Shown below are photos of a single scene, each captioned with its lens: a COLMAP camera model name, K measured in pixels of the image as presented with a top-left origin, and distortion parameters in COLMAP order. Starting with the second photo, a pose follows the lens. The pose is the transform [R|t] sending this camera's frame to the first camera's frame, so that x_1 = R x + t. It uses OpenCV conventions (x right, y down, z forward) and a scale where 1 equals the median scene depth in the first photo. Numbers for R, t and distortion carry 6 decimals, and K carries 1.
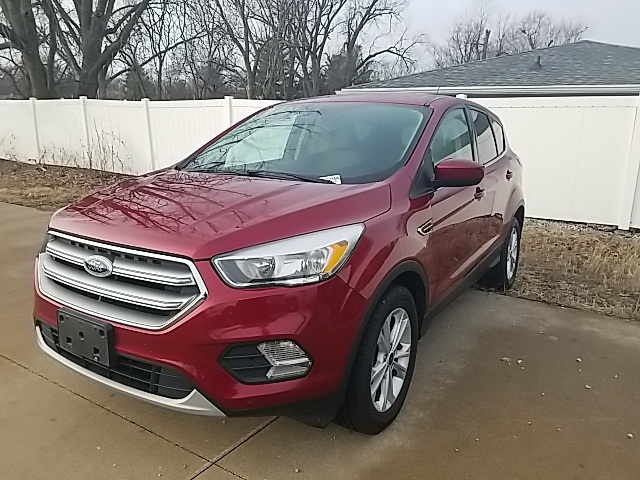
lens RADIAL K [[504.7, 0, 317.9], [0, 504.7, 236.8], [0, 0, 1]] dist [0.042700, -0.067172]
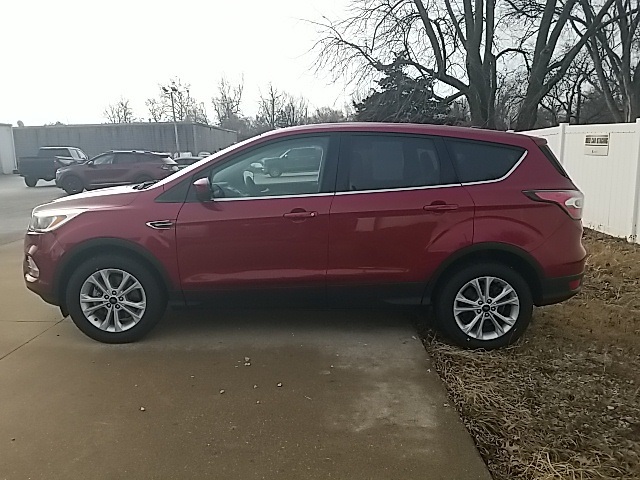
lens RADIAL K [[502.2, 0, 314.5], [0, 502.2, 244.0], [0, 0, 1]] dist [0.047060, -0.067648]
pose [[0.521999, 0.133034, -0.842507, 0.922584], [-0.172003, 0.983888, 0.048789, -0.060297], [0.835423, 0.119445, 0.536471, 0.342858]]
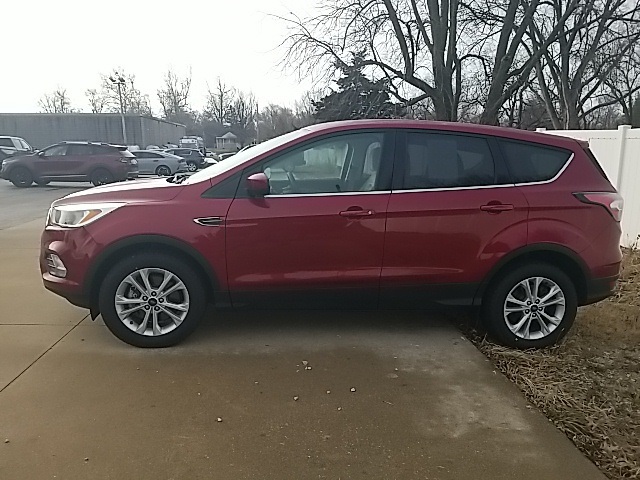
lens RADIAL K [[504.7, 0, 316.7], [0, 504.7, 244.2], [0, 0, 1]] dist [0.042700, -0.067172]
pose [[0.611543, 0.139986, -0.778729, 0.804813], [-0.184786, 0.982275, 0.031462, -0.028796], [0.769330, 0.124658, 0.626571, 0.223118]]
